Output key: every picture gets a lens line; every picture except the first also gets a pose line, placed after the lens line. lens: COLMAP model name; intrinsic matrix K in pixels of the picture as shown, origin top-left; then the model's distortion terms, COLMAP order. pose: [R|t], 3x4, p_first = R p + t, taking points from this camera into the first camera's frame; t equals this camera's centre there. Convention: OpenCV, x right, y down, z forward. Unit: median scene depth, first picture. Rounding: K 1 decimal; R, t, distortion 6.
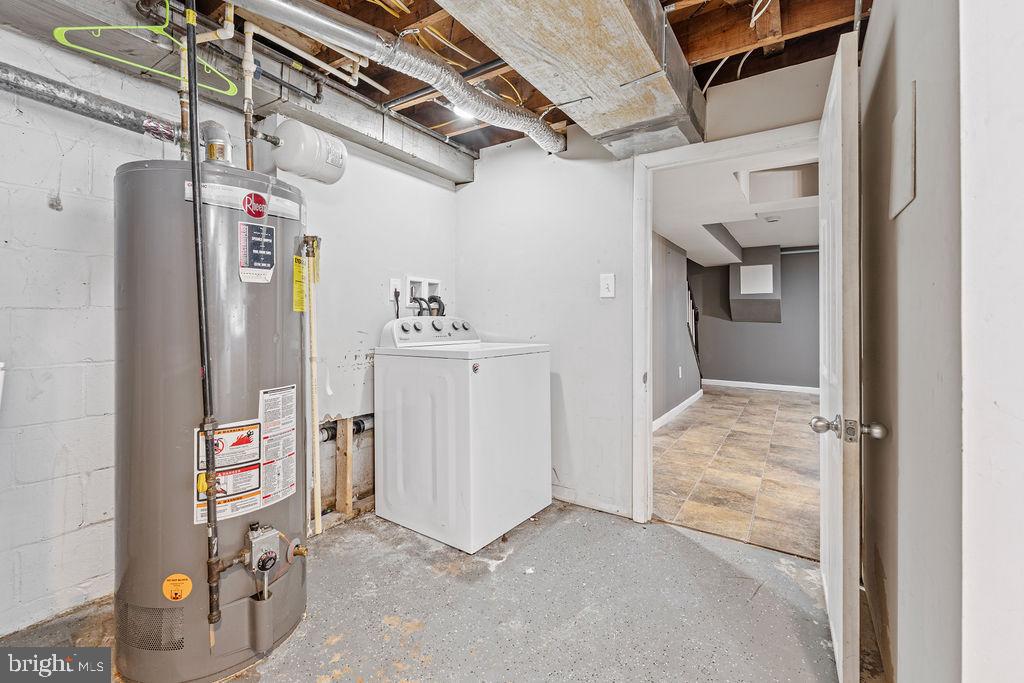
lens RADIAL K [[453.0, 0, 498.0], [0, 453.0, 314.5], [0, 0, 1]] dist [-0.000936, -0.000623]
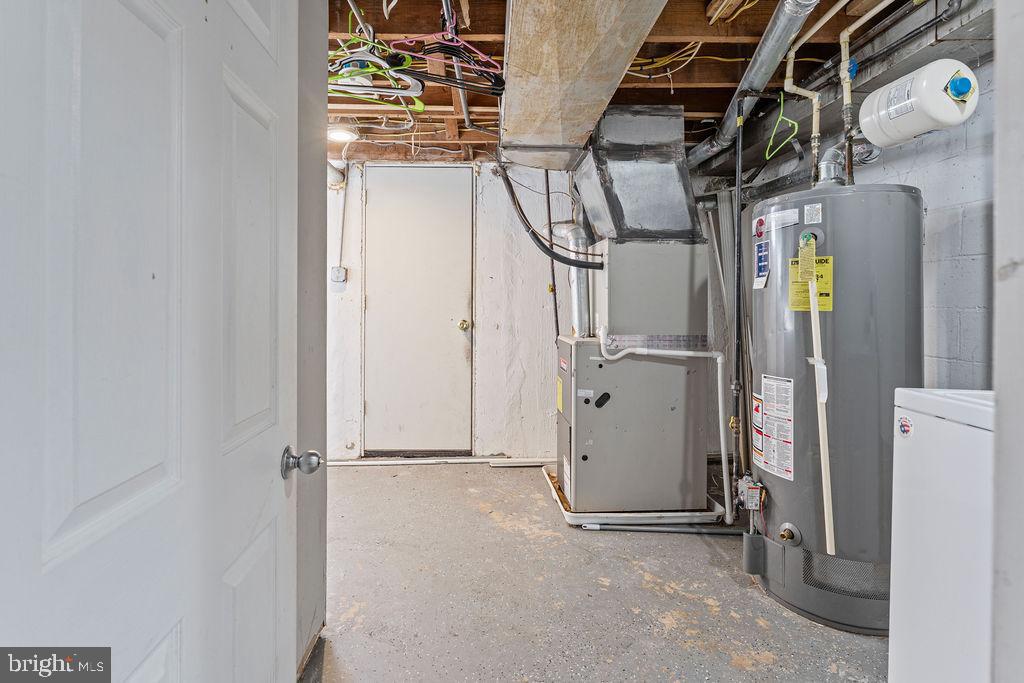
lens RADIAL K [[511.6, 0, 502.5], [0, 511.6, 307.3], [0, 0, 1]] dist [0.012149, -0.003842]
pose [[-0.819537, -0.005079, -0.573004, 0.876512], [0.001390, 0.999940, -0.010852, -0.003193], [0.573025, -0.009690, -0.819480, 1.746521]]
